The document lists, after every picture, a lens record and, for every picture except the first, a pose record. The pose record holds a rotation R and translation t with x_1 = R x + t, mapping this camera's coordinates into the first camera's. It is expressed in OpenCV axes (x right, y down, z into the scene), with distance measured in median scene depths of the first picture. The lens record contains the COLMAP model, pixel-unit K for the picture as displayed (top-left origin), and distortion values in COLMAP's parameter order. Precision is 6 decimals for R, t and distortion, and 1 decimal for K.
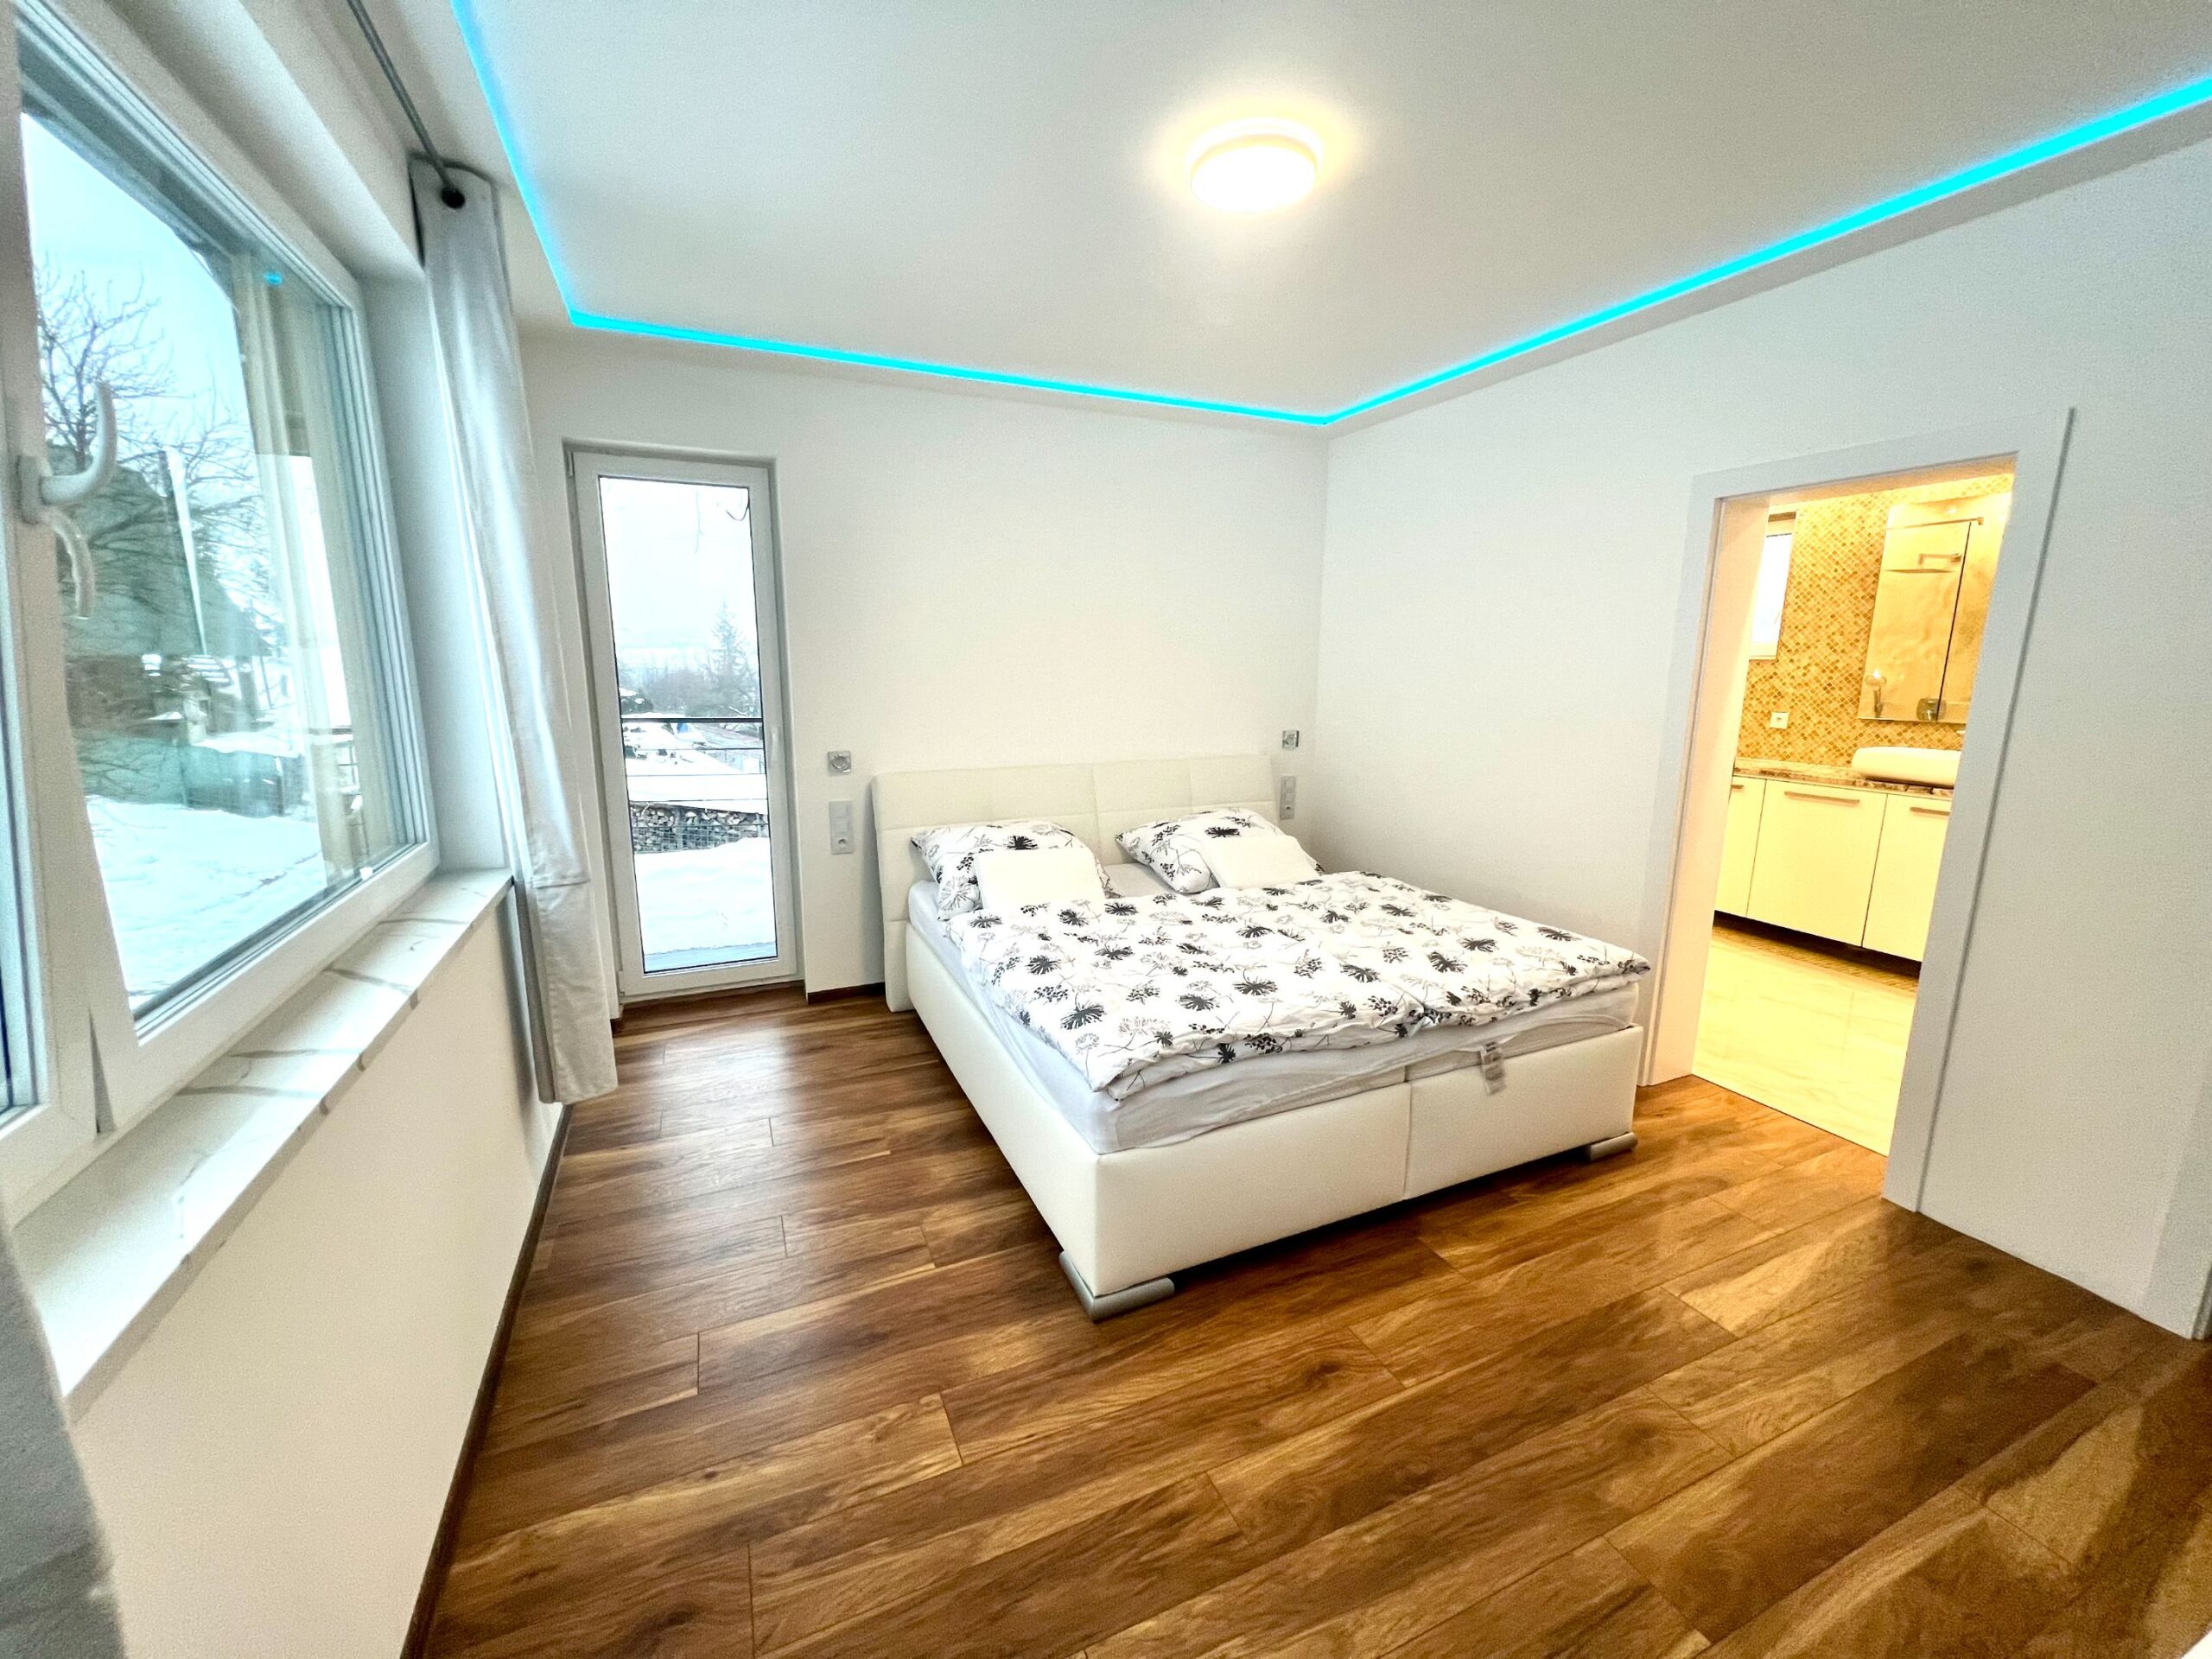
lens RADIAL K [[887.9, 0, 1102.0], [0, 887.9, 823.6], [0, 0, 1]] dist [0.000827, -0.000570]
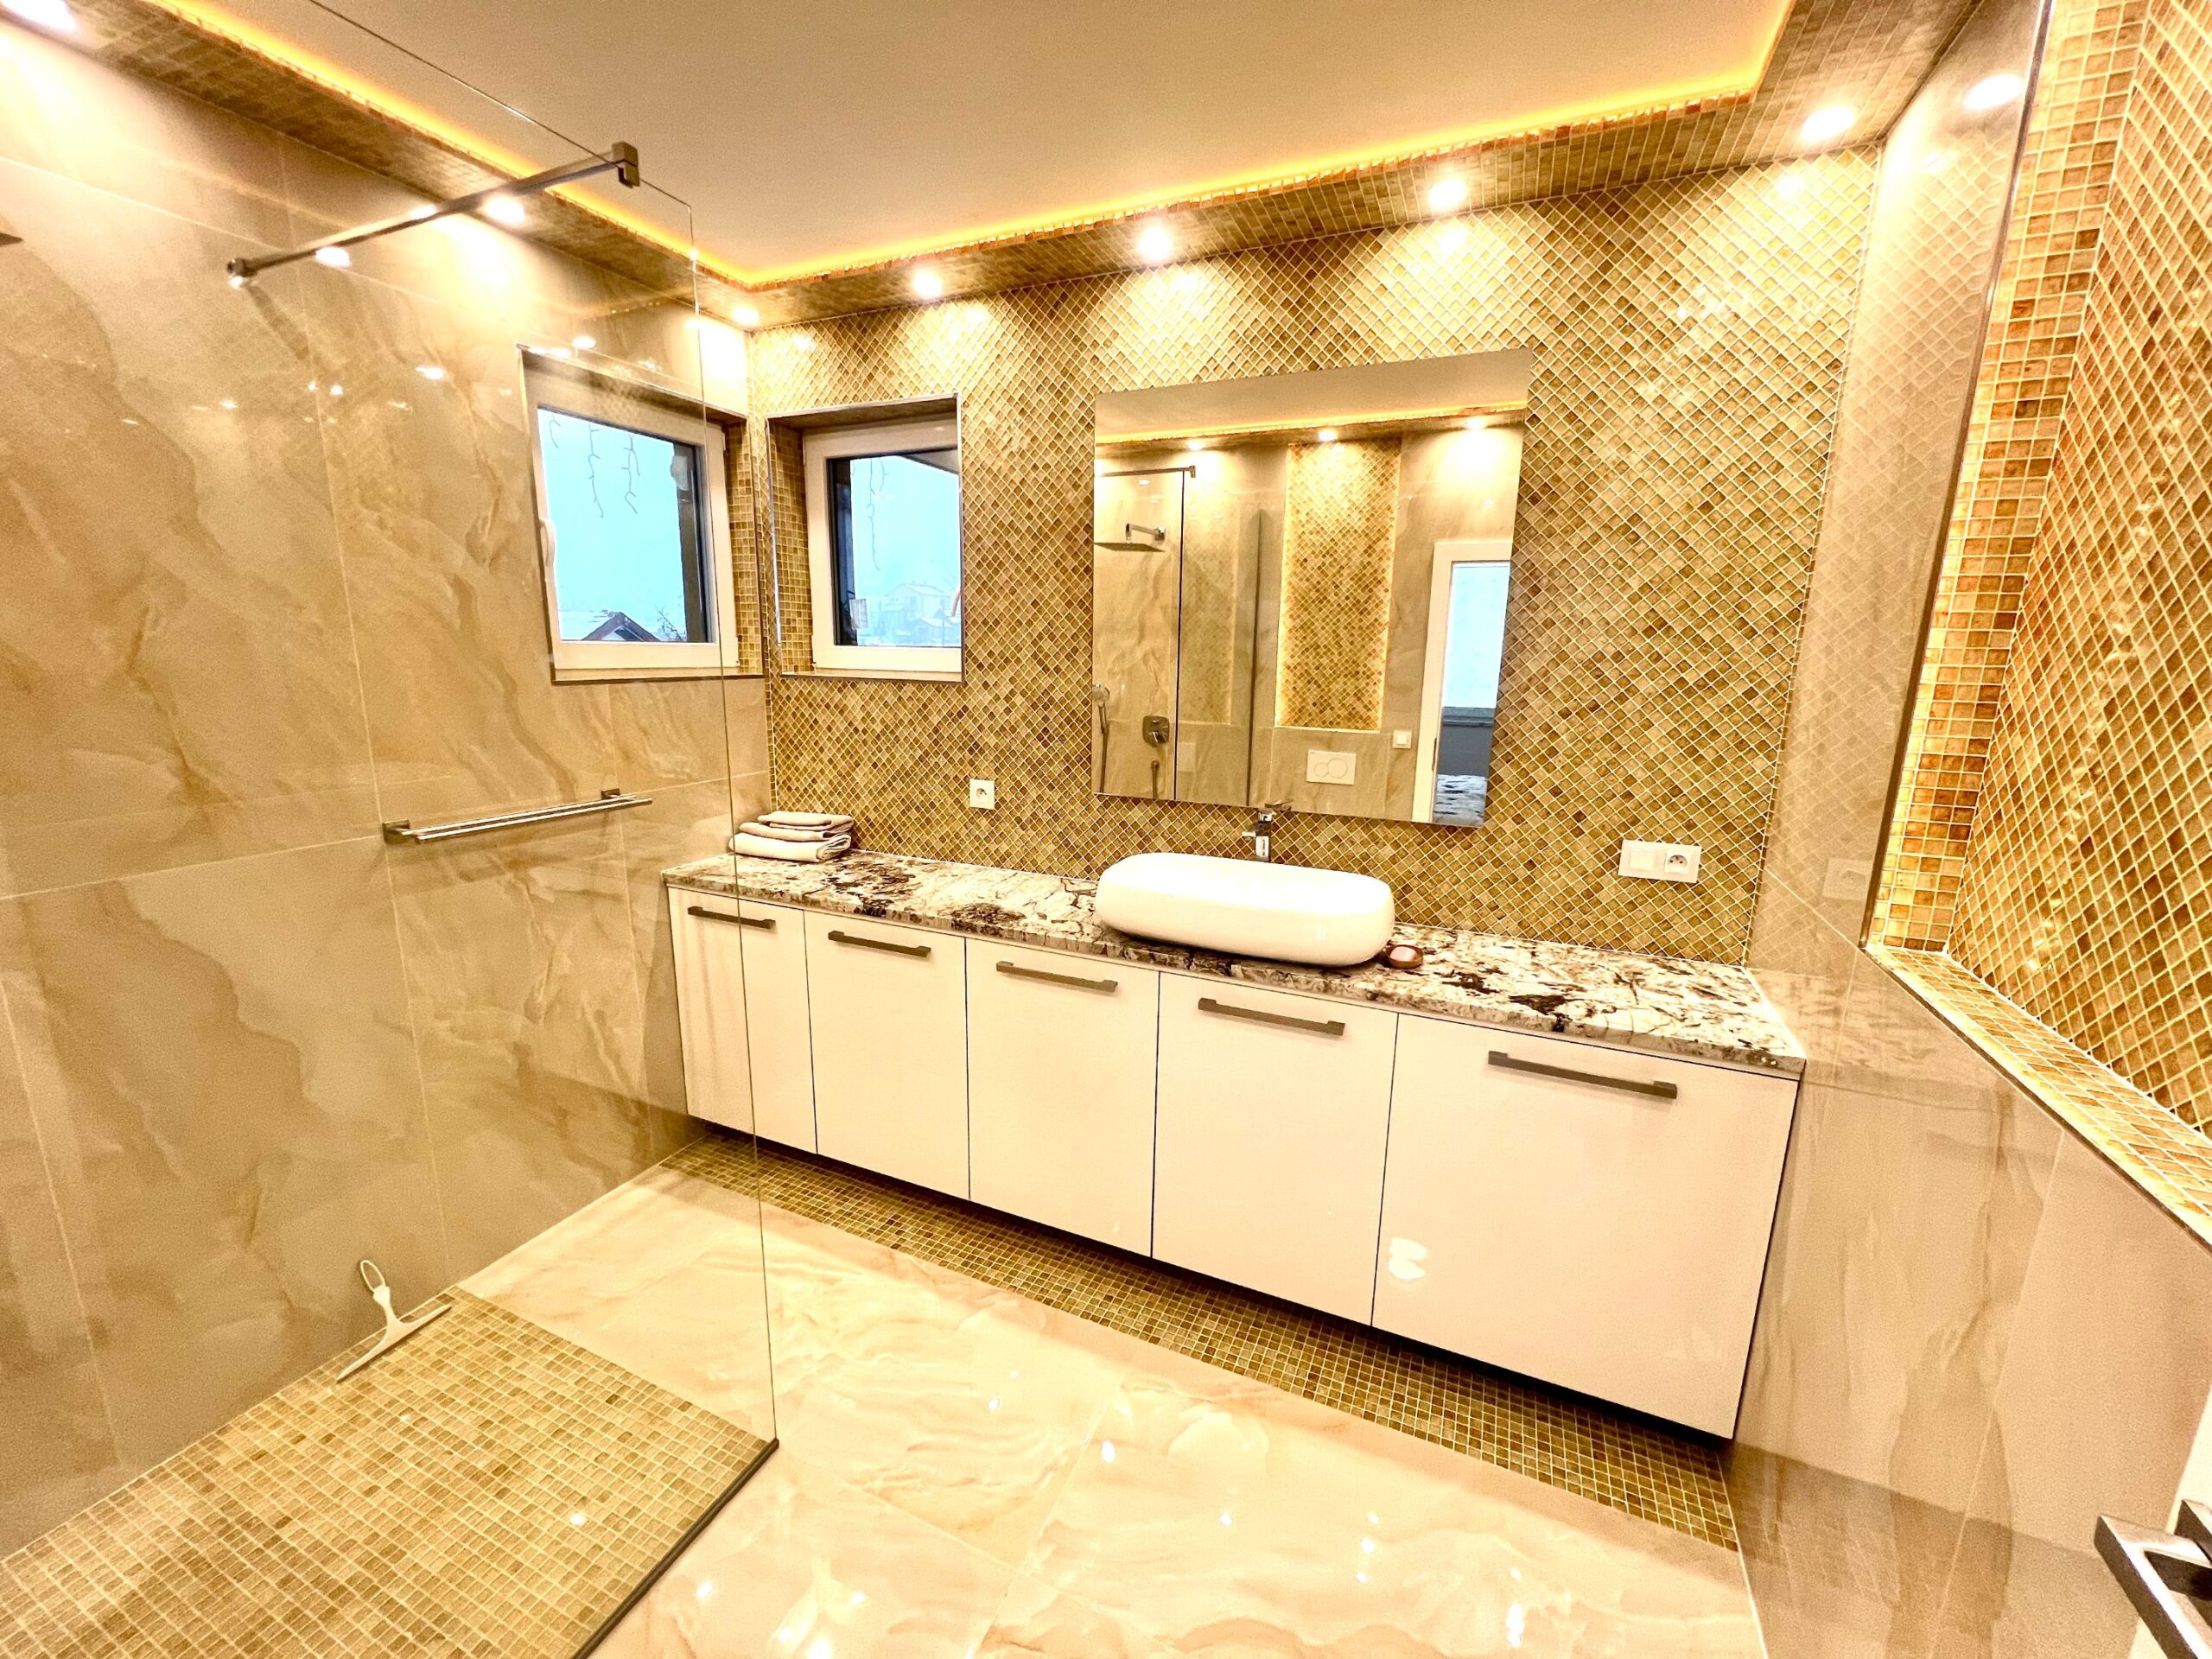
lens RADIAL K [[887.9, 0, 1102.0], [0, 887.9, 823.6], [0, 0, 1]] dist [0.000827, -0.000570]
pose [[0.746493, -0.127699, 0.653024, 0.937881], [0.112721, 0.991496, 0.065033, -0.255530], [-0.655776, 0.025063, 0.754540, 1.104964]]
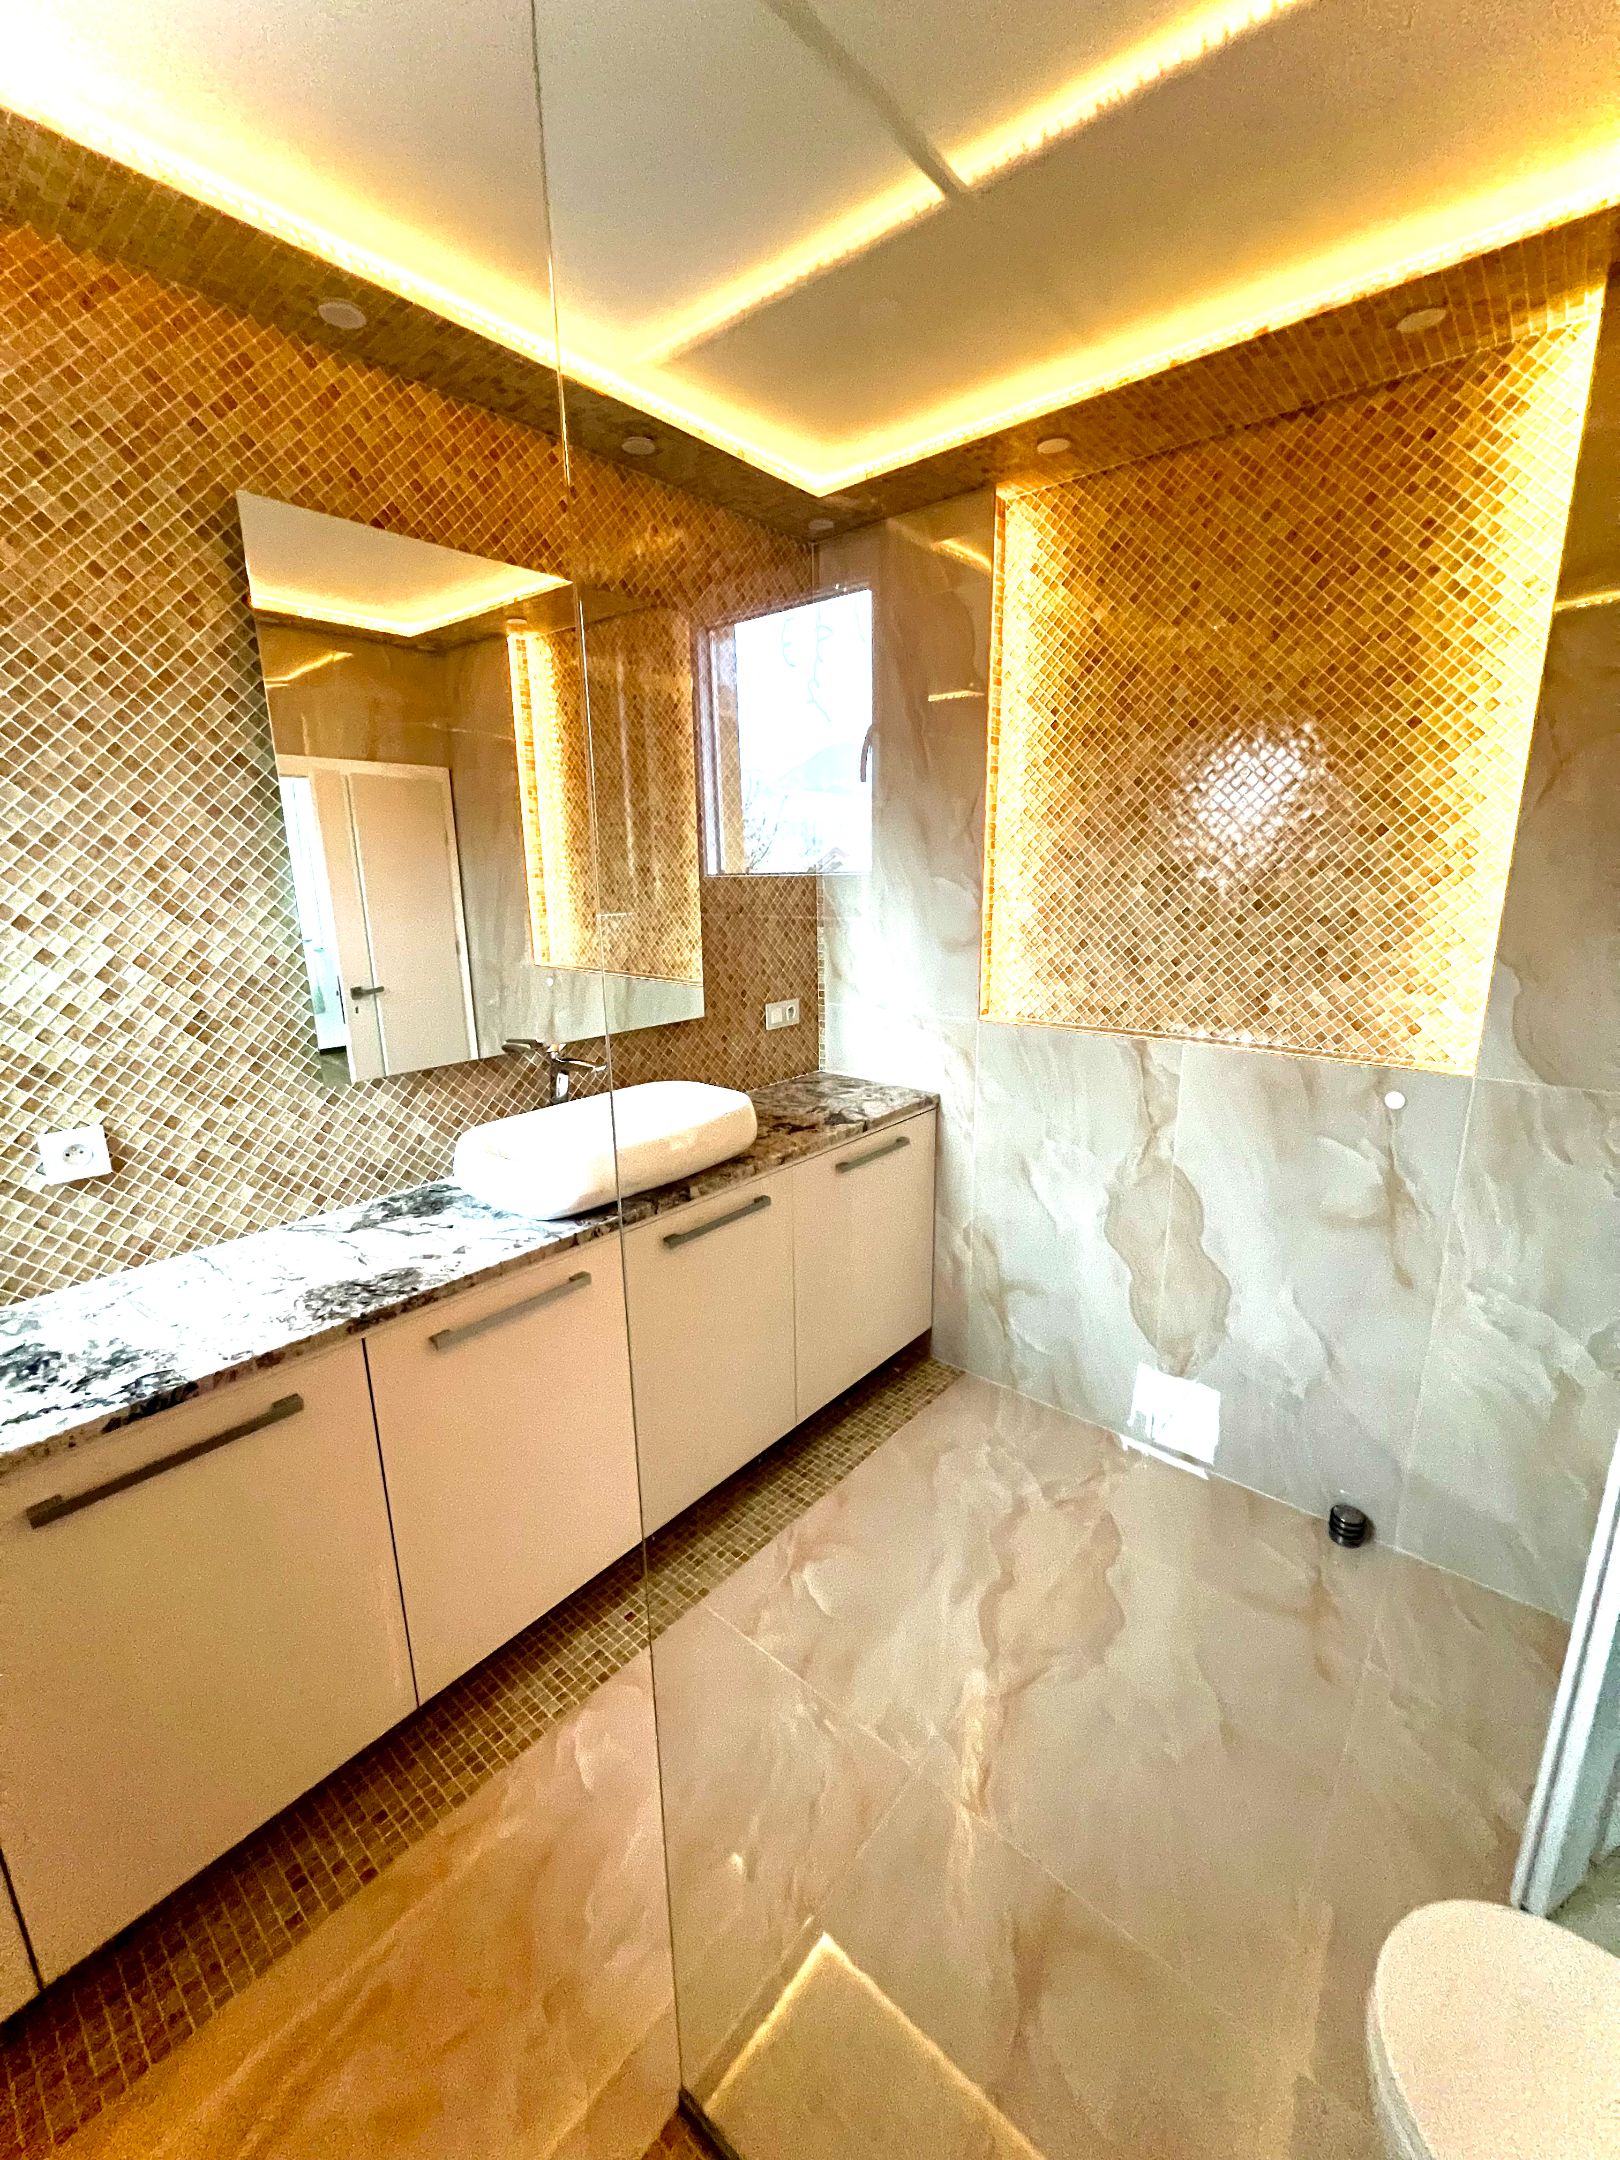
lens RADIAL K [[867.0, 0, 814.2], [0, 867.0, 1071.0], [0, 0, 1]] dist [0.000827, -0.000570]
pose [[-0.442182, -0.205388, 0.873093, 0.821331], [0.176129, 0.934592, 0.309057, -0.385155], [-0.879462, 0.290436, -0.377085, 1.799966]]
